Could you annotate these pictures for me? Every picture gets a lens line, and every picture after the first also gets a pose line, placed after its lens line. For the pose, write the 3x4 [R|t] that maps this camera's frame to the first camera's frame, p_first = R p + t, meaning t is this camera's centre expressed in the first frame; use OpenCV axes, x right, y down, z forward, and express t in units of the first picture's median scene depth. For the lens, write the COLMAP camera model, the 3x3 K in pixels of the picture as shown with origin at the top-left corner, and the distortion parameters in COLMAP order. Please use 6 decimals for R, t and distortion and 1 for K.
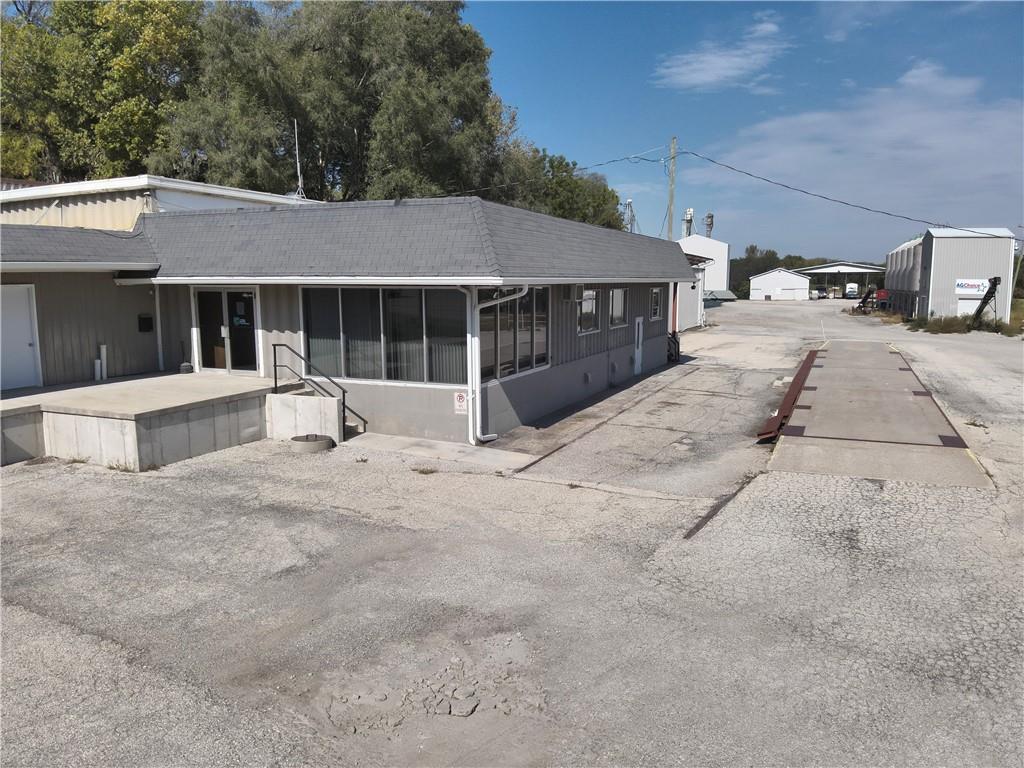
lens RADIAL K [[744.2, 0, 512.0], [0, 744.2, 384.0], [0, 0, 1]] dist [0.117960, -0.218079]
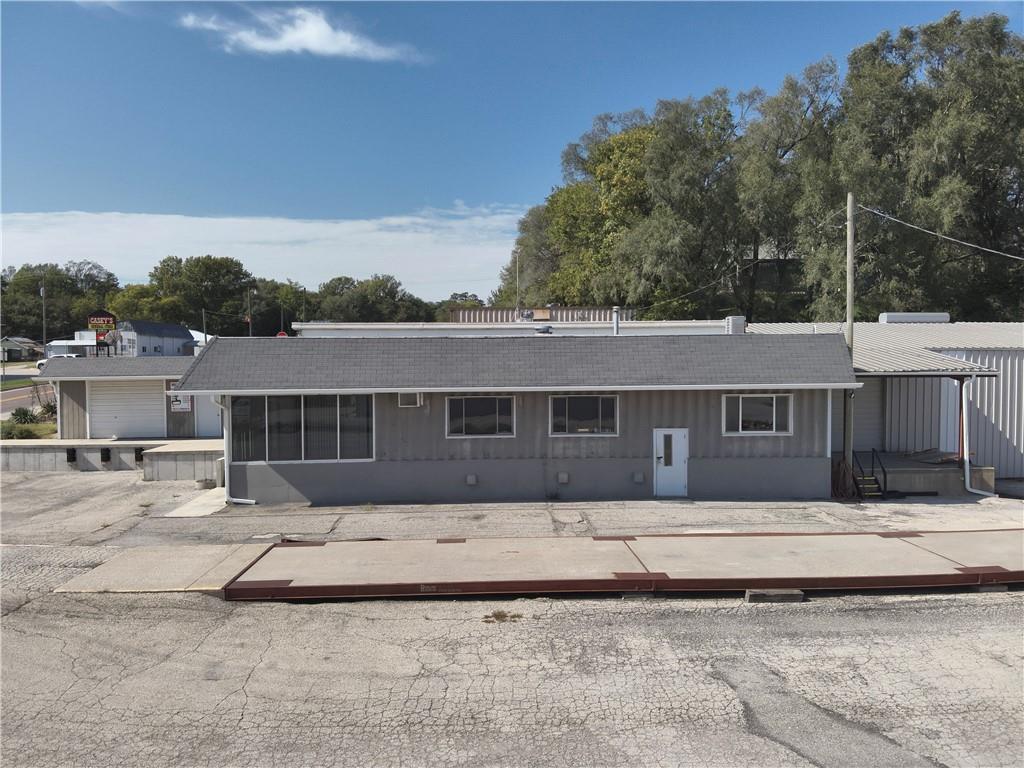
lens RADIAL K [[745.0, 0, 512.0], [0, 745.0, 384.0], [0, 0, 1]] dist [0.164300, -0.299357]
pose [[0.433408, 0.027257, -0.900785, 1.592159], [-0.113606, 0.993221, -0.024607, -0.183818], [0.894008, 0.112999, 0.433567, 0.868281]]
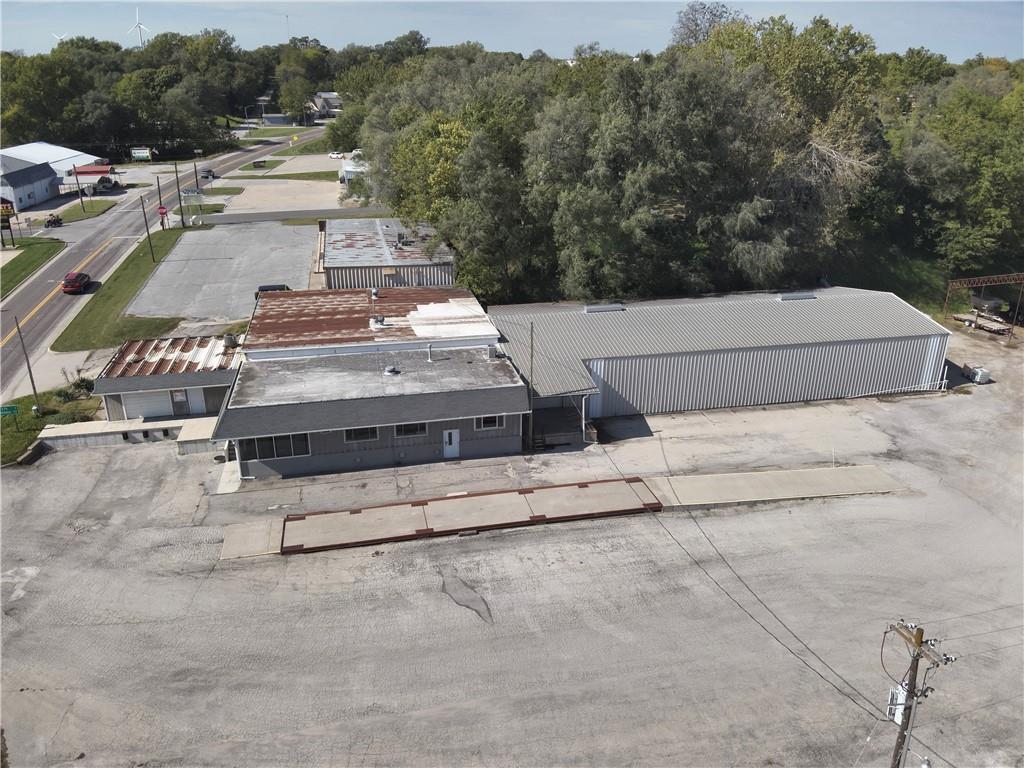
lens RADIAL K [[745.0, 0, 512.0], [0, 745.0, 384.0], [0, 0, 1]] dist [0.164300, -0.299357]
pose [[0.588905, 0.299444, -0.750683, 2.988824], [-0.111864, 0.950090, 0.291230, -1.395480], [0.800423, -0.087532, 0.593010, 0.074206]]
